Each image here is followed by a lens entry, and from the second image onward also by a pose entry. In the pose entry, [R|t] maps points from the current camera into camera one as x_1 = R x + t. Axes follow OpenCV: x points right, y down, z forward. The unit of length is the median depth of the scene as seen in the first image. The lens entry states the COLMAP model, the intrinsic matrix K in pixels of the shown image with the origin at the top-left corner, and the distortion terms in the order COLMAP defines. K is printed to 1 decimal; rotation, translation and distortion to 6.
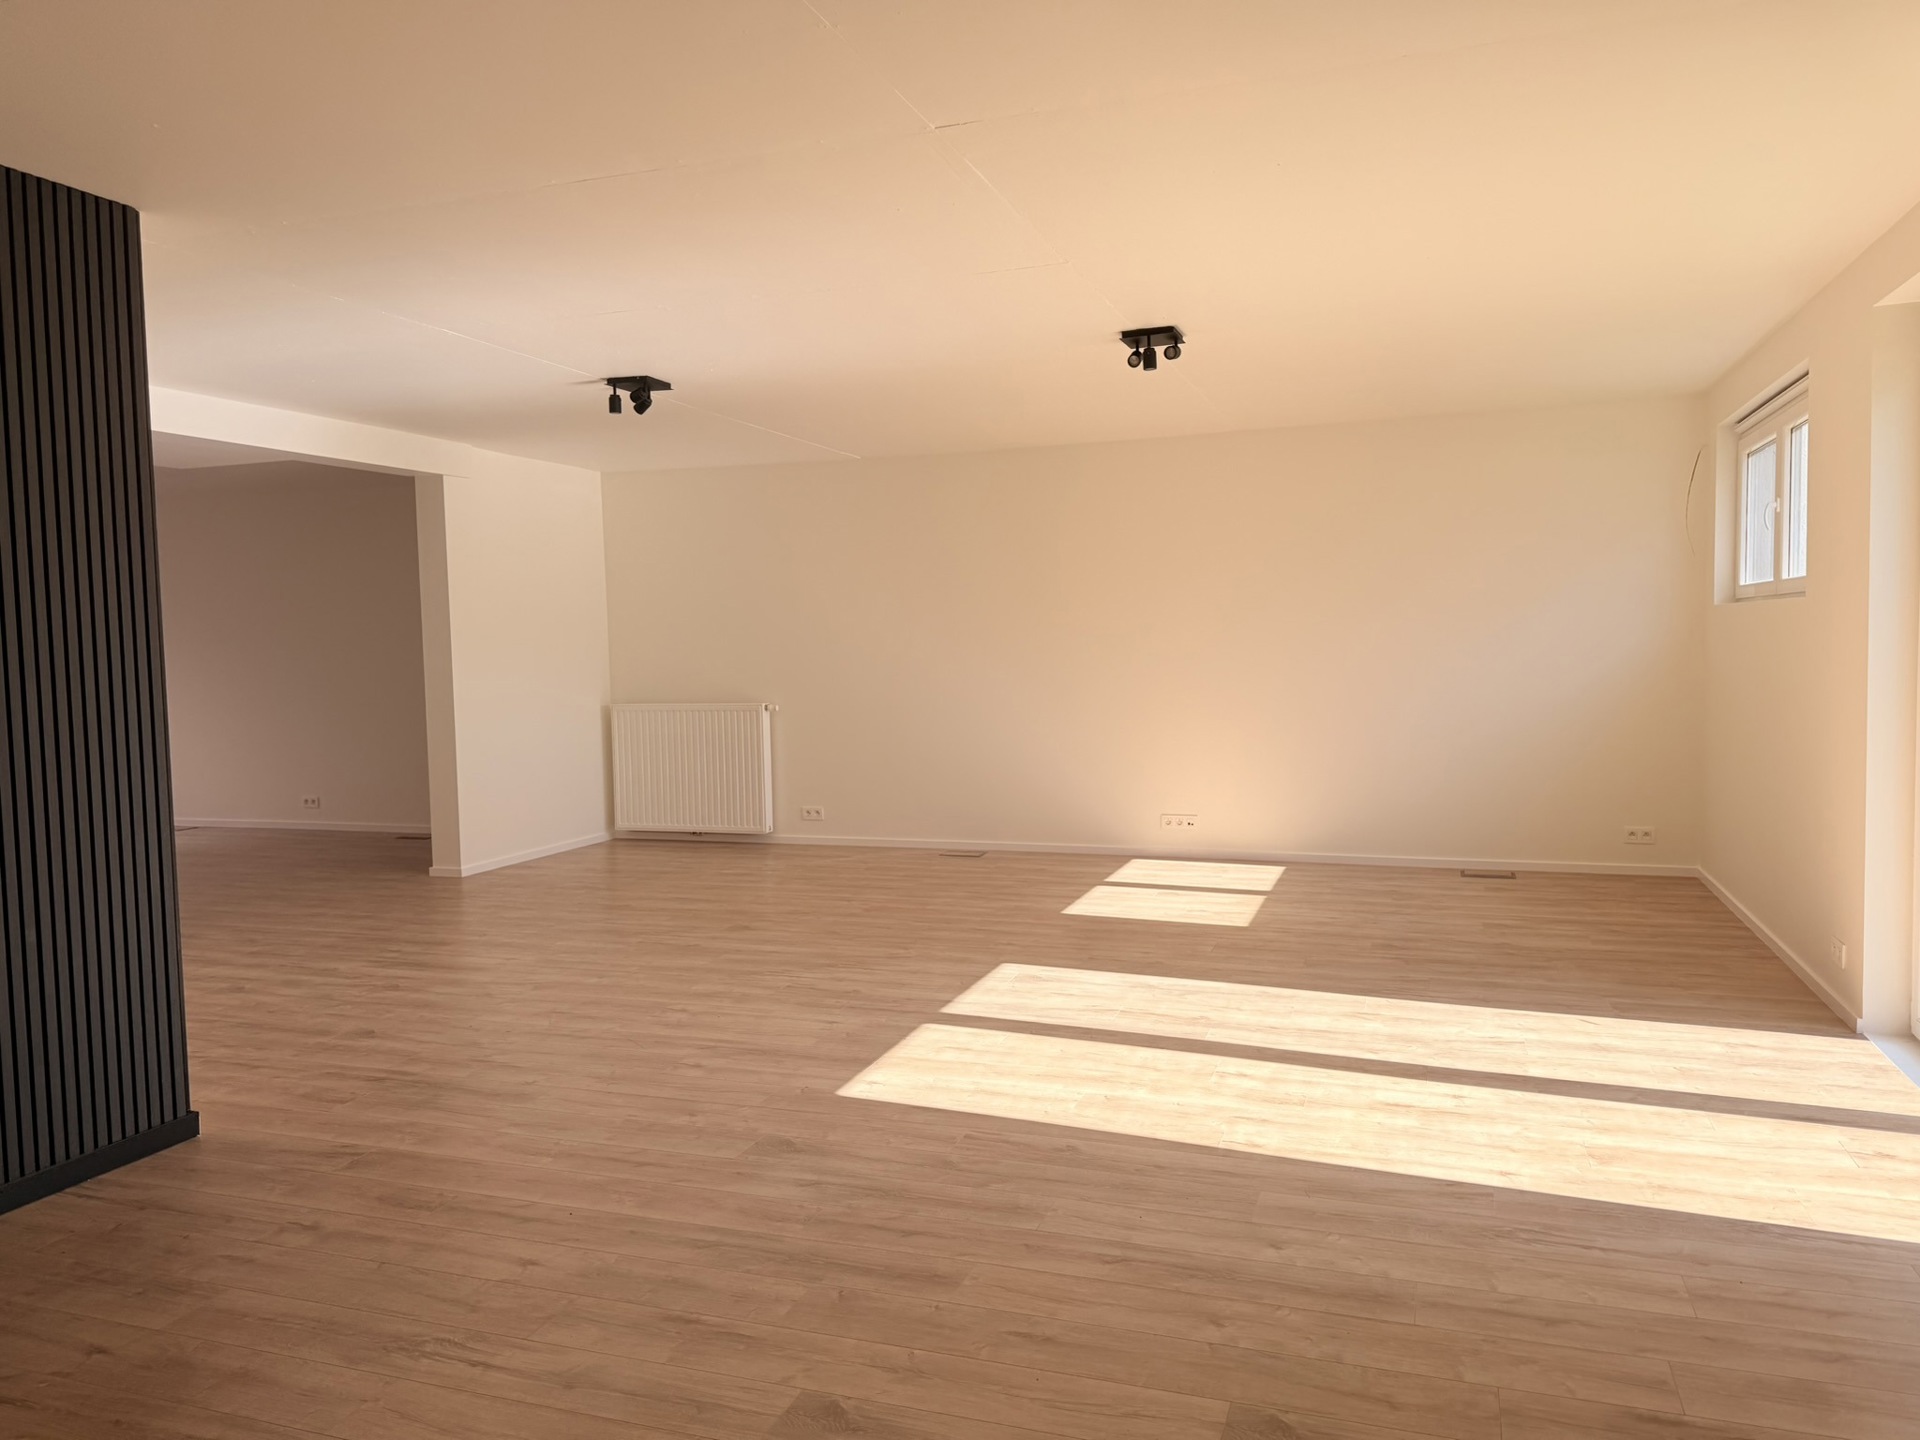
lens RADIAL K [[1331.8, 0, 984.2], [0, 1331.8, 716.6], [0, 0, 1]] dist [0.083972, -0.082115]
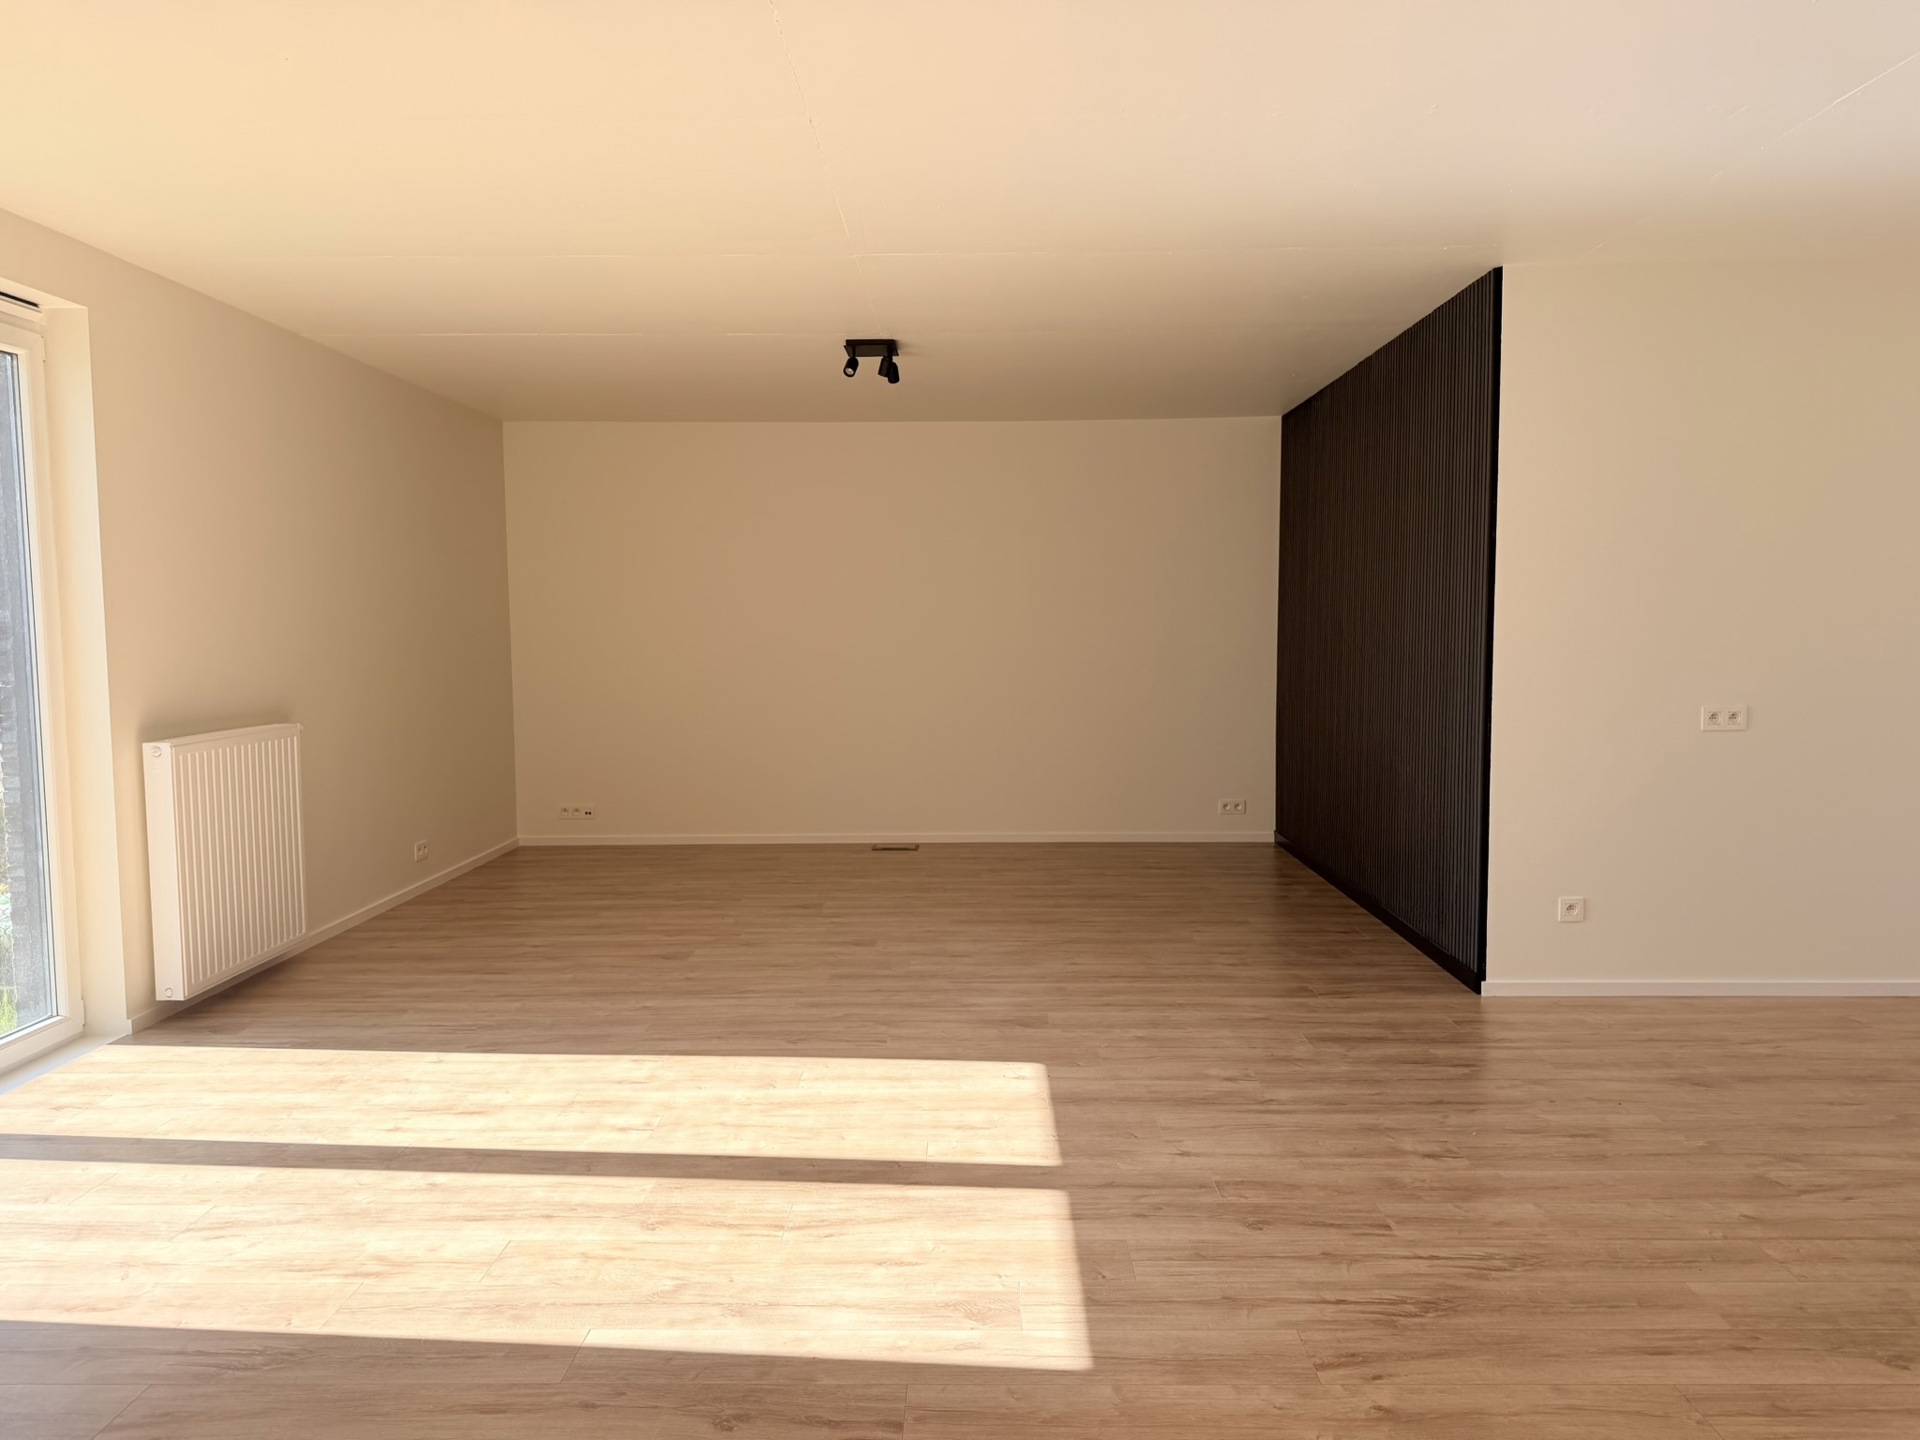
lens RADIAL K [[1326.7, 0, 960.0], [0, 1326.7, 720.0], [0, 0, 1]] dist [0.125161, -0.169752]
pose [[-0.950827, 0.048744, -0.305862, 0.231059], [0.007626, 0.990923, 0.134214, -0.107372], [0.309627, 0.125282, -0.942568, 1.794603]]
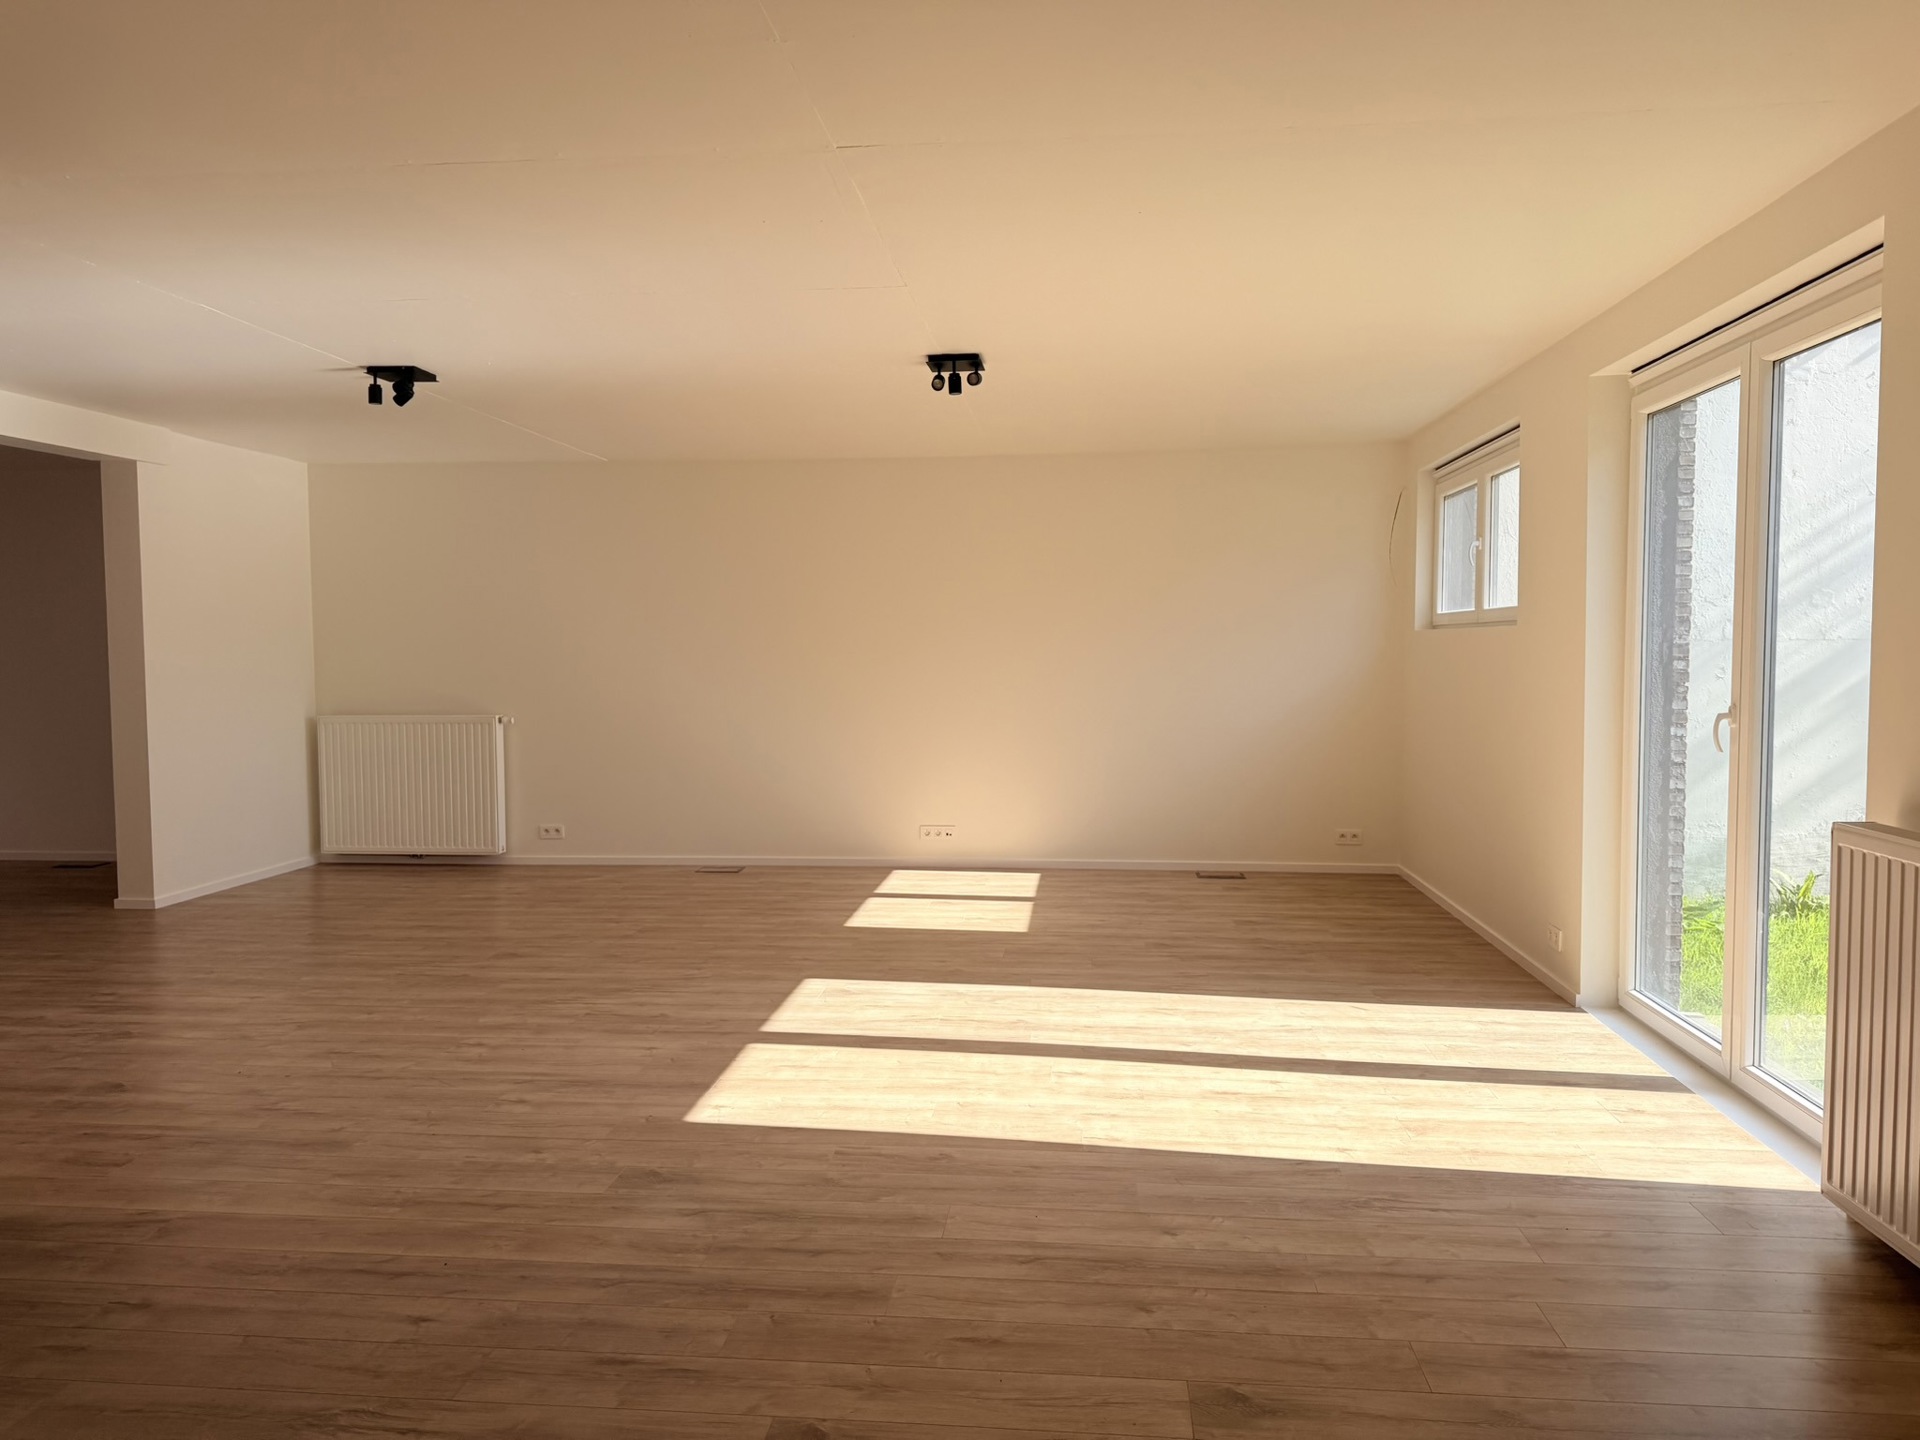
lens RADIAL K [[1326.7, 0, 960.0], [0, 1326.7, 720.0], [0, 0, 1]] dist [0.125161, -0.169752]
pose [[0.974325, 0.001218, 0.225142, -0.128522], [0.000086, 0.999983, -0.005784, -0.003319], [-0.225145, 0.005655, 0.974309, 0.001441]]
